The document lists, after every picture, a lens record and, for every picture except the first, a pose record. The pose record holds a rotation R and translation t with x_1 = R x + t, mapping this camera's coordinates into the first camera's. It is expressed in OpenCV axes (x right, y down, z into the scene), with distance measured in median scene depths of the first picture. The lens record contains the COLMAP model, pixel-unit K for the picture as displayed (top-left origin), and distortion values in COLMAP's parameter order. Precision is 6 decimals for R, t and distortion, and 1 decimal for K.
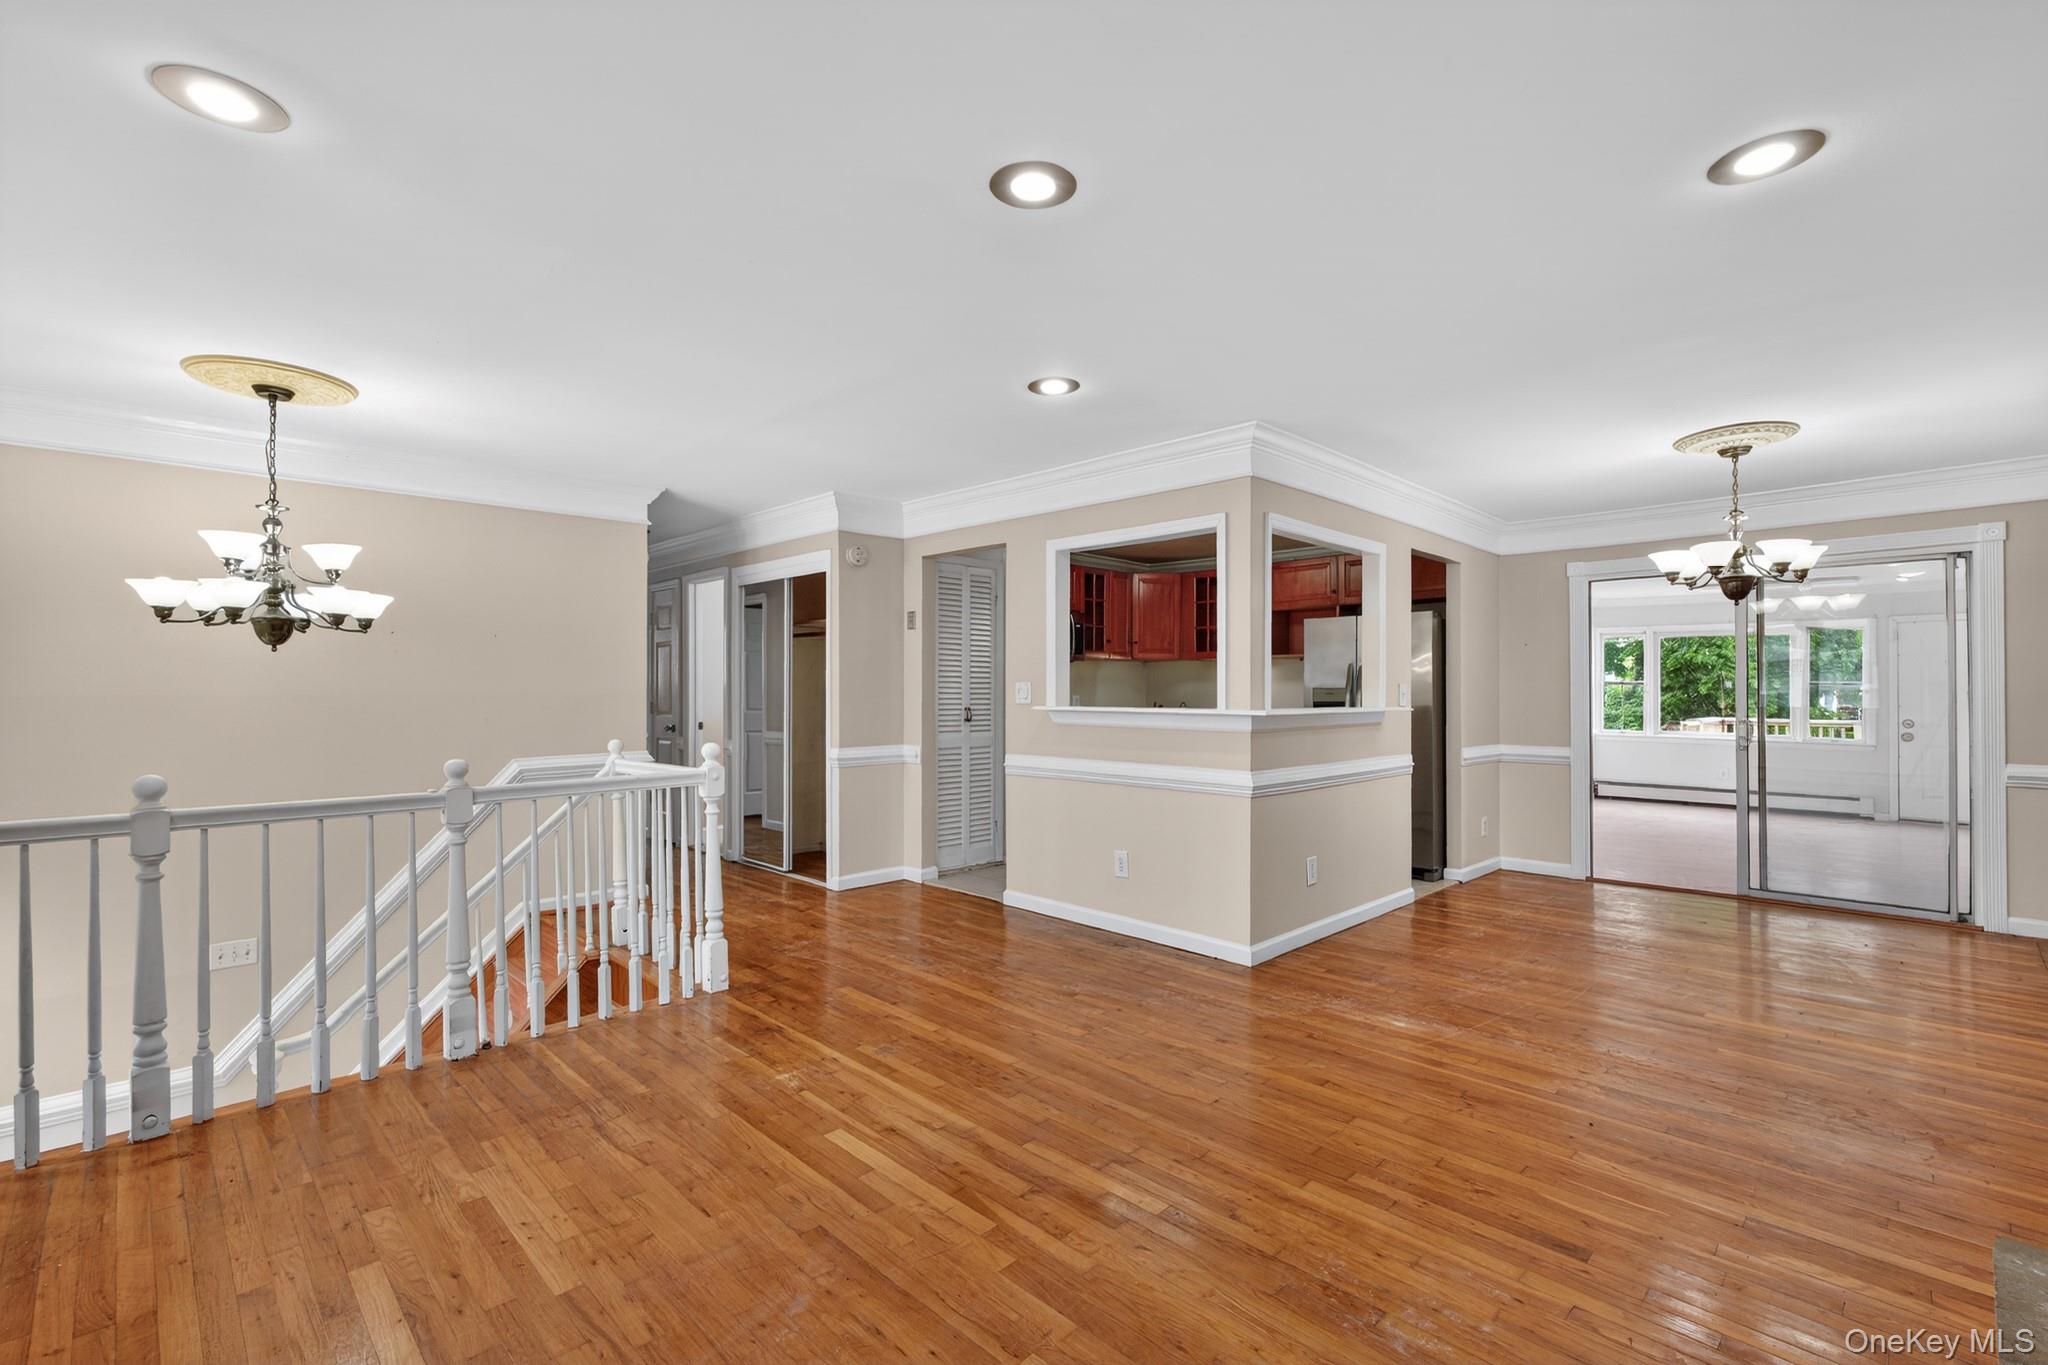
lens RADIAL K [[909.5, 0, 1022.0], [0, 909.5, 687.3], [0, 0, 1]] dist [0.007242, -0.001098]
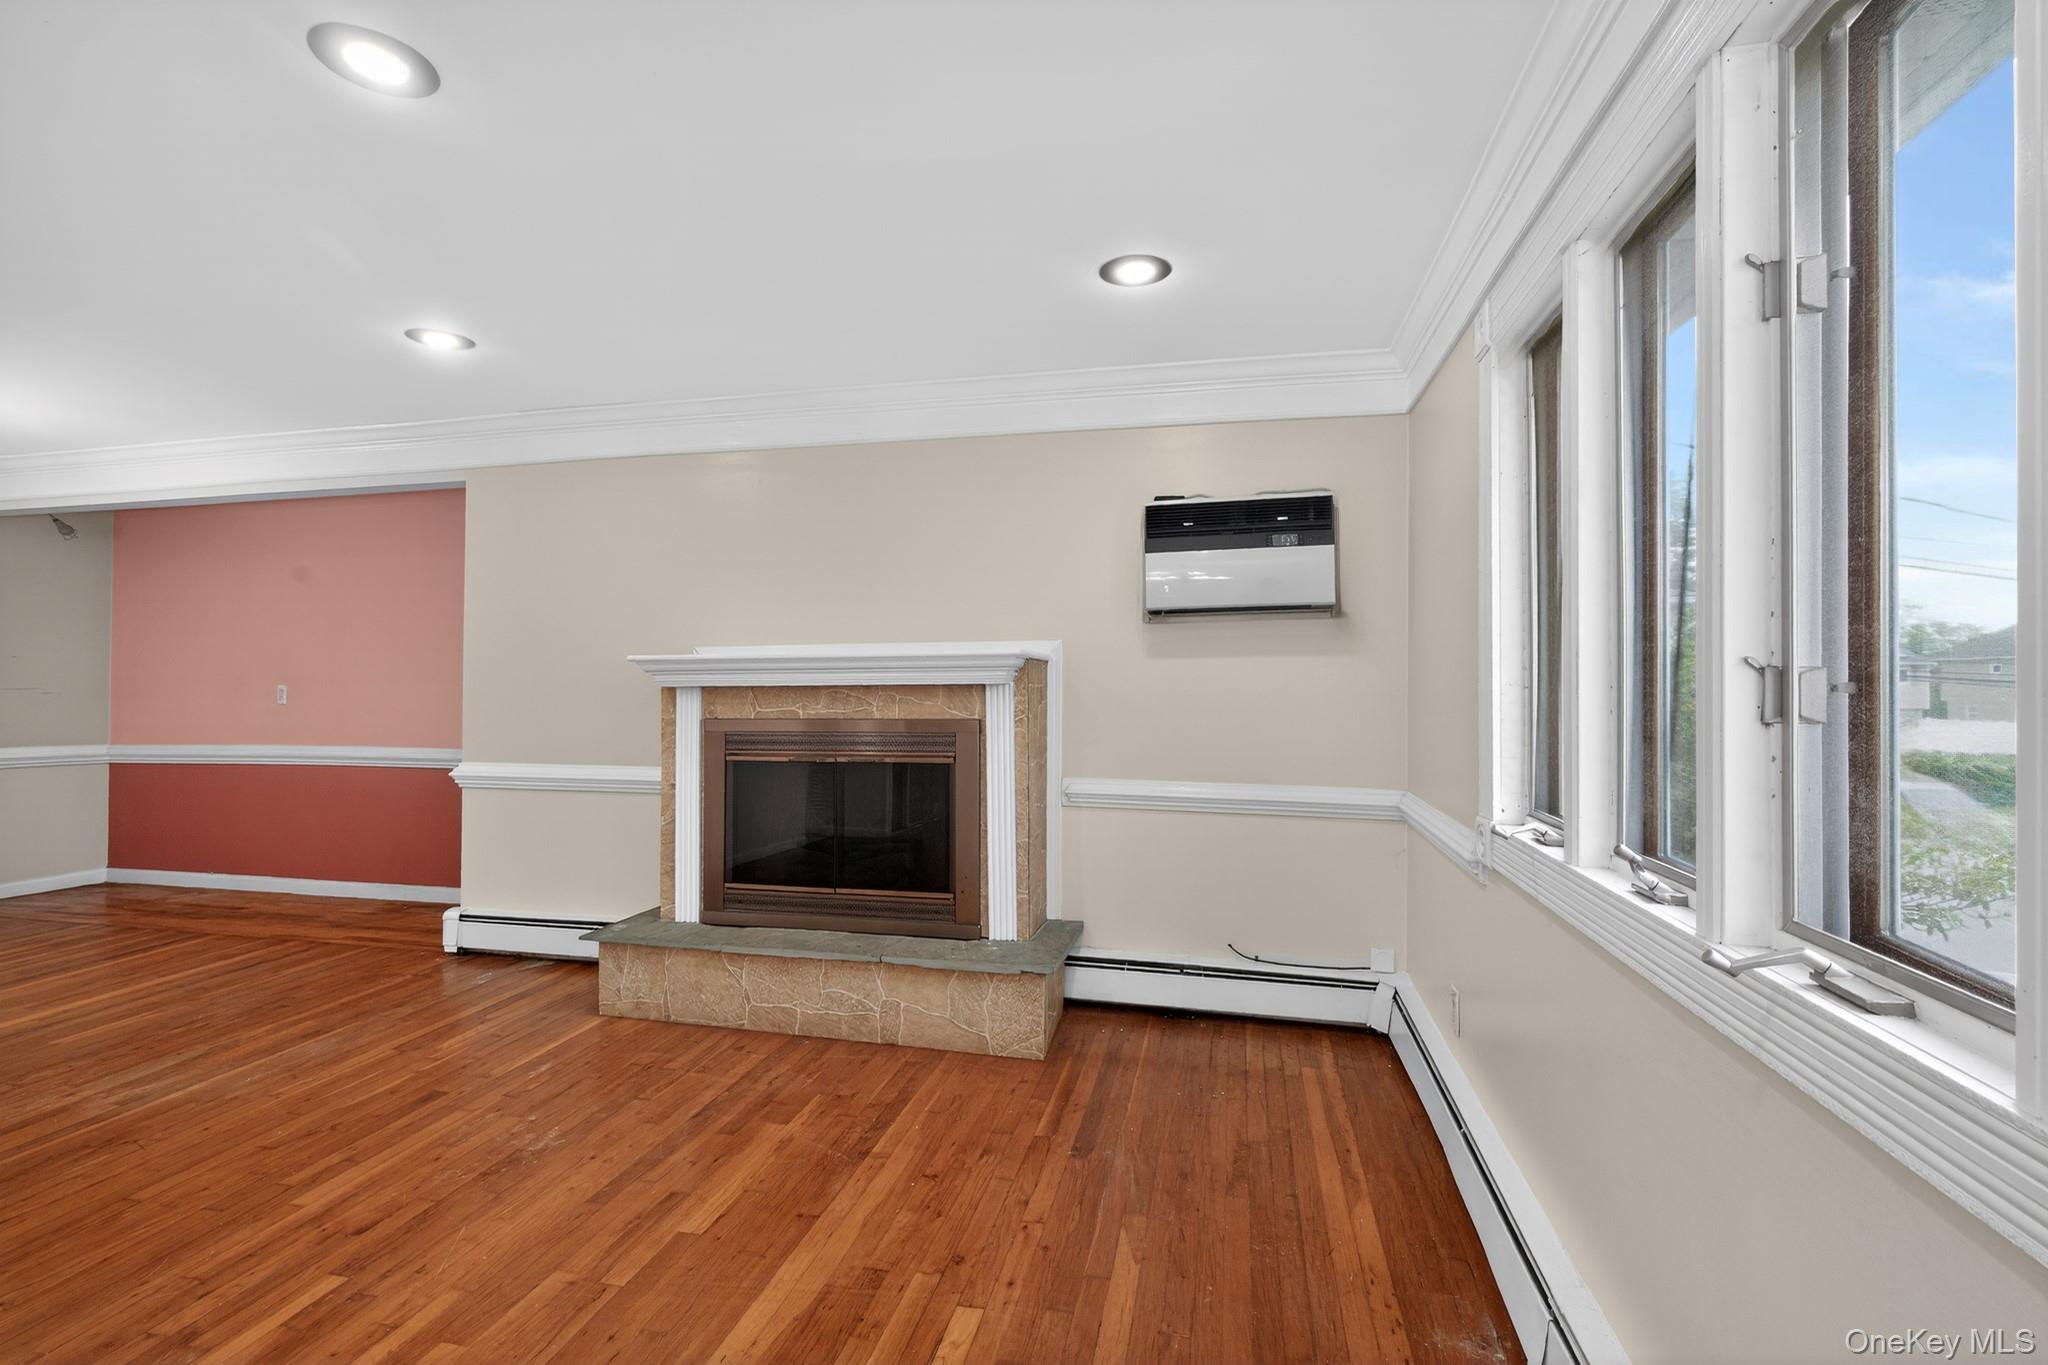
lens RADIAL K [[909.5, 0, 1022.4], [0, 909.5, 678.4], [0, 0, 1]] dist [0.007242, -0.001098]
pose [[-0.525496, -0.000629, 0.850796, -0.535077], [0.000624, 0.999999, 0.001125, -0.004229], [-0.850796, 0.001122, -0.525495, 0.506755]]
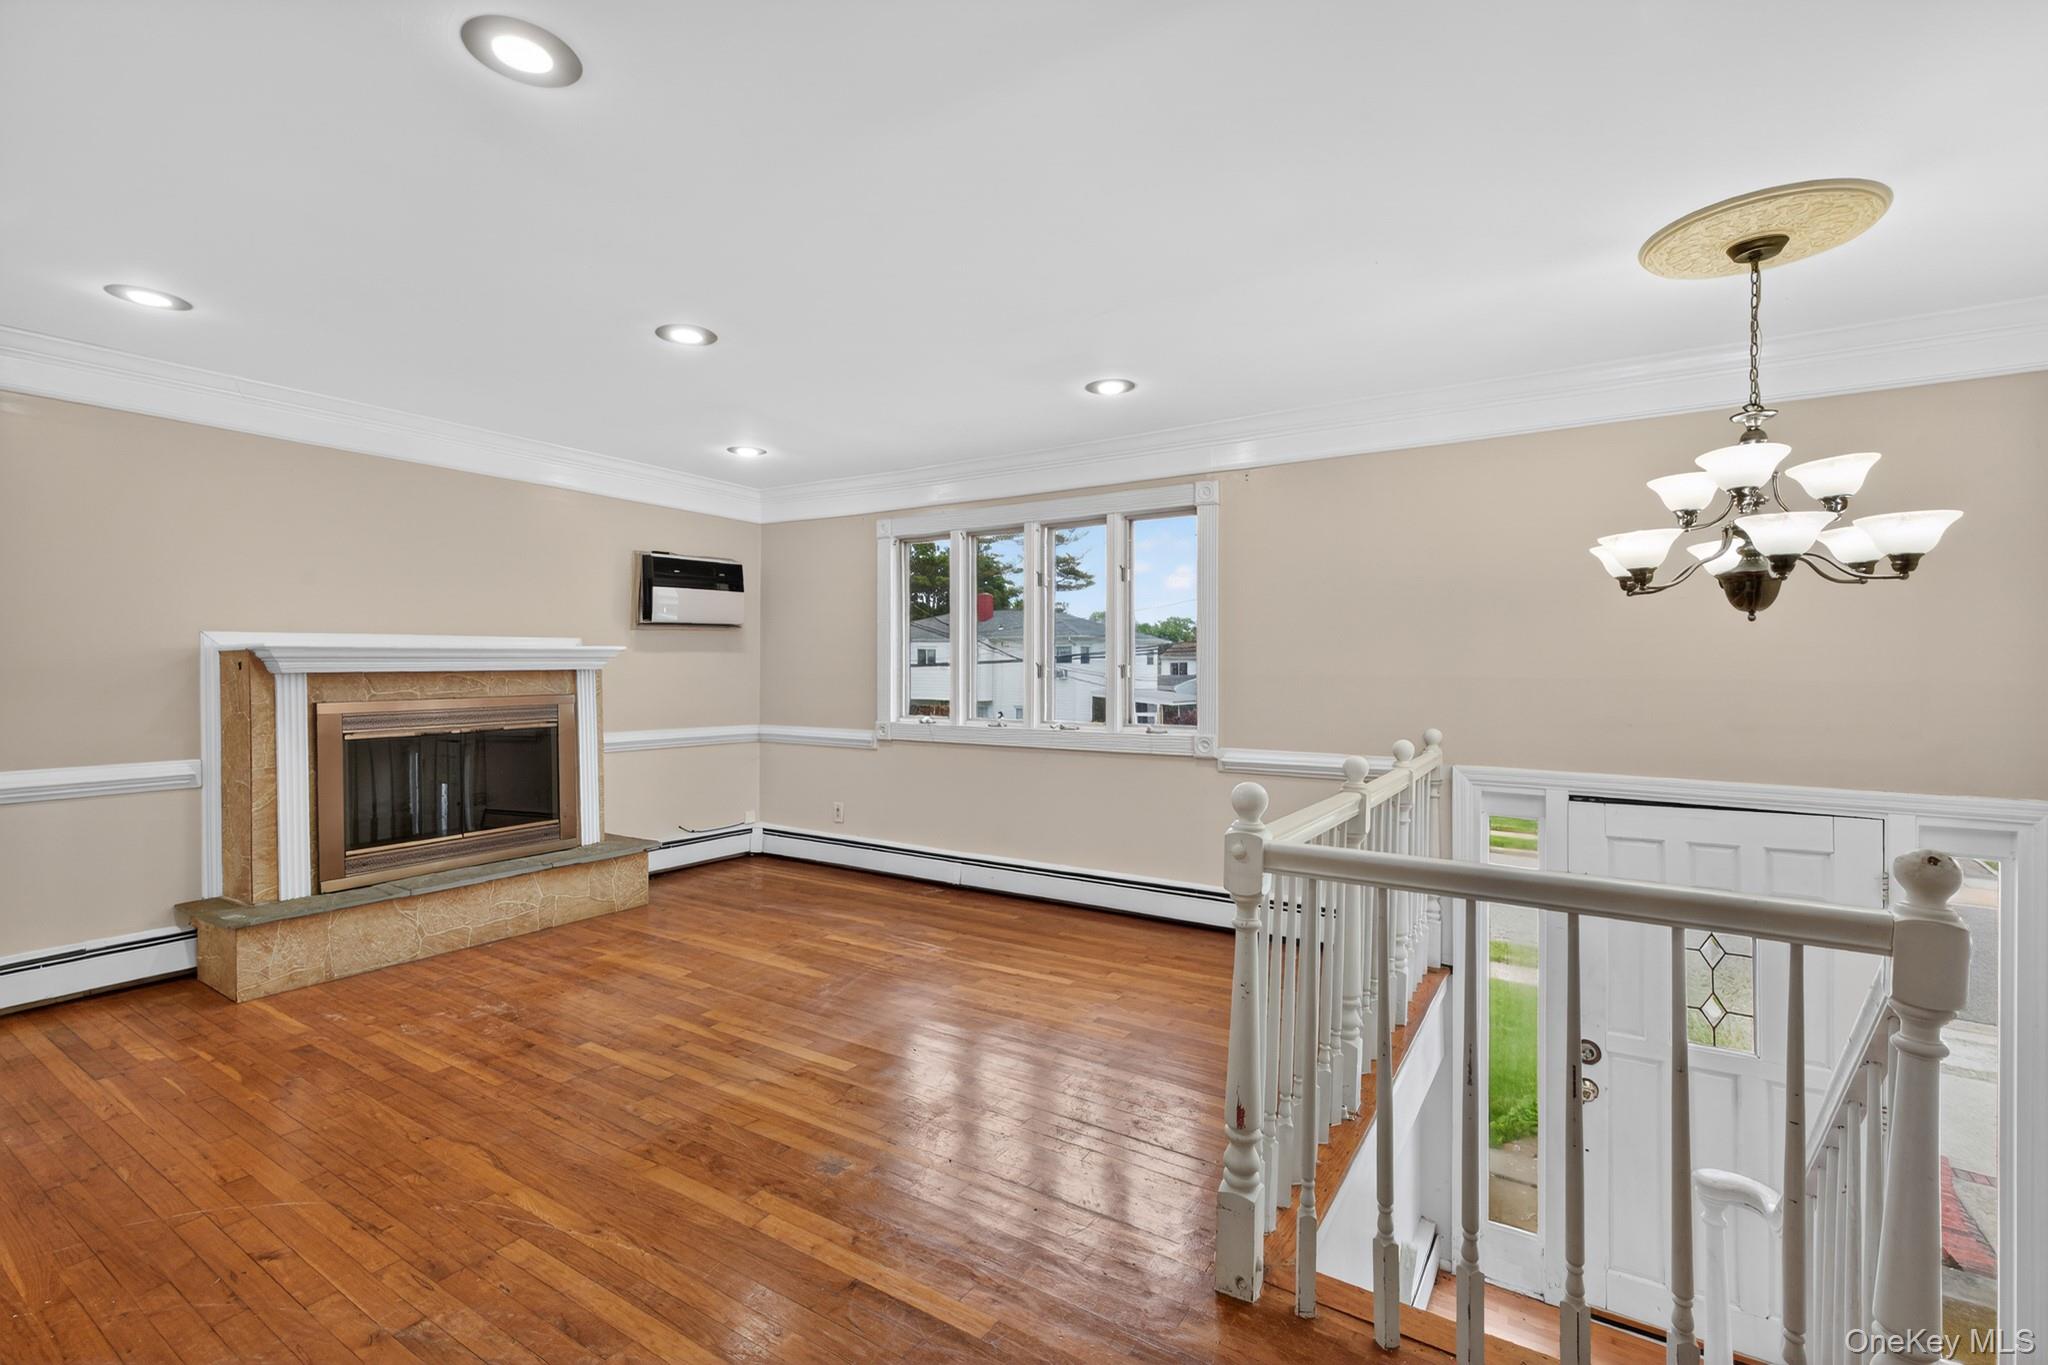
lens RADIAL K [[909.5, 0, 1011.8], [0, 909.5, 671.2], [0, 0, 1]] dist [0.007242, -0.001098]
pose [[-0.979193, -0.000696, -0.202928, -0.114607], [-0.001974, 0.999979, 0.006094, -0.003547], [0.202920, 0.006368, -0.979175, 1.404064]]
